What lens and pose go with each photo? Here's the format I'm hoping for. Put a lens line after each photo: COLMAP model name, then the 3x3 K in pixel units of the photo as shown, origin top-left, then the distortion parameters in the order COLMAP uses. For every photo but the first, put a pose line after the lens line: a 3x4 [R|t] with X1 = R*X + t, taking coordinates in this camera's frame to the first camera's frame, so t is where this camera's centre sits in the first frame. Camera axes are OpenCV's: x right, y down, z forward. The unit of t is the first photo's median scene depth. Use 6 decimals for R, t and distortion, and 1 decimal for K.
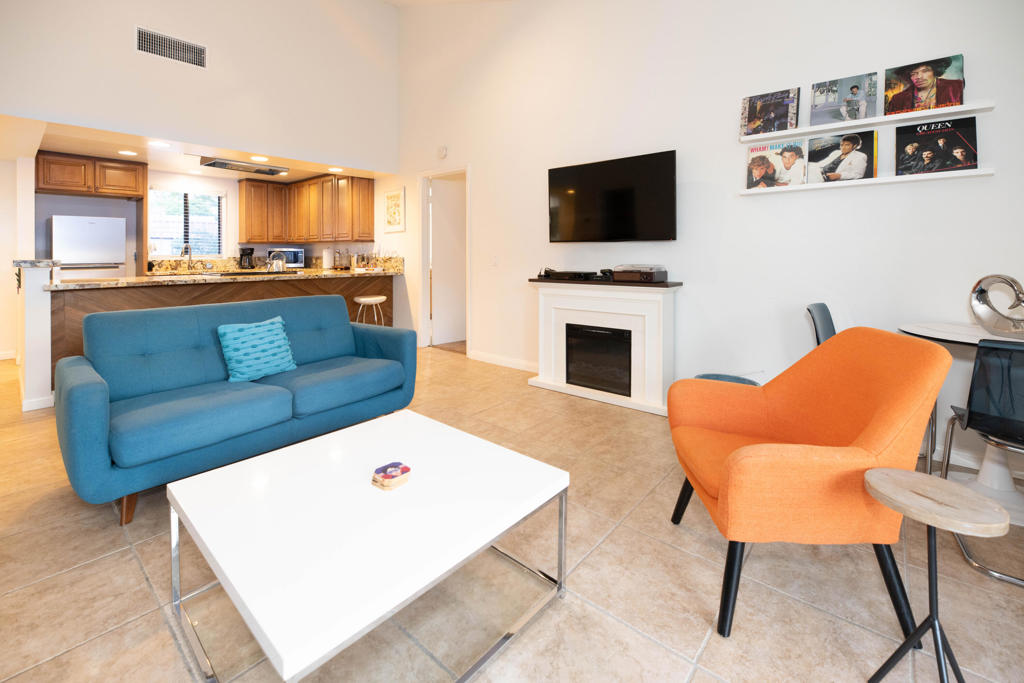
lens RADIAL K [[461.2, 0, 498.3], [0, 461.2, 246.9], [0, 0, 1]] dist [0.005887, -0.003282]
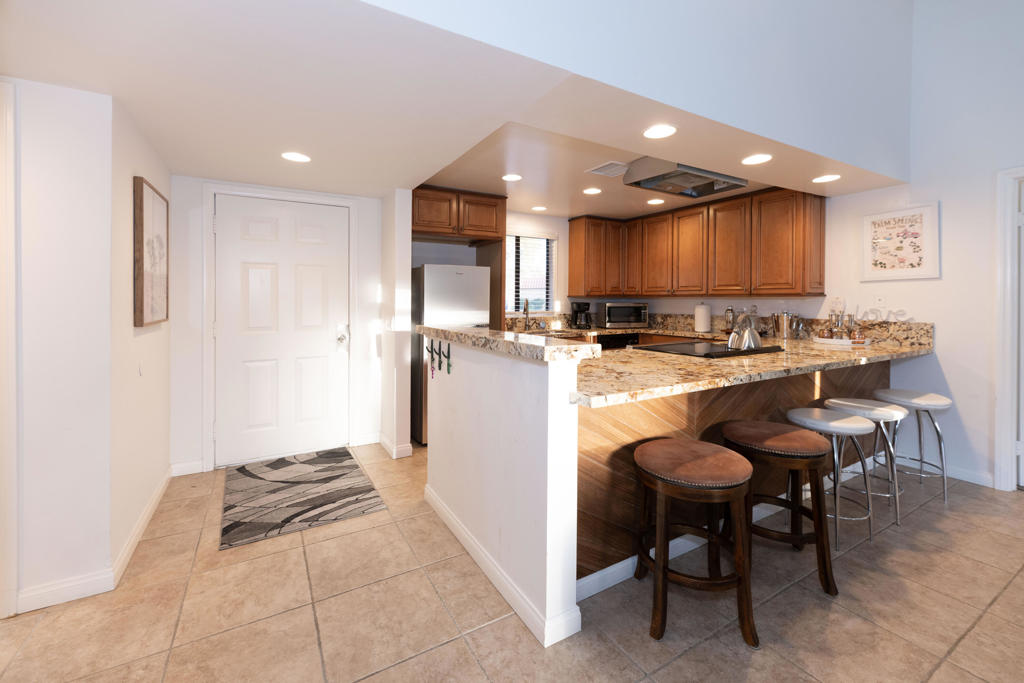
lens RADIAL K [[421.2, 0, 504.8], [0, 421.2, 296.2], [0, 0, 1]] dist [0.000219, 0.000415]
pose [[0.951650, -0.002135, -0.307176, -0.538867], [0.003768, 0.999982, 0.004725, -0.015339], [0.307161, -0.005654, 0.951641, 0.319120]]
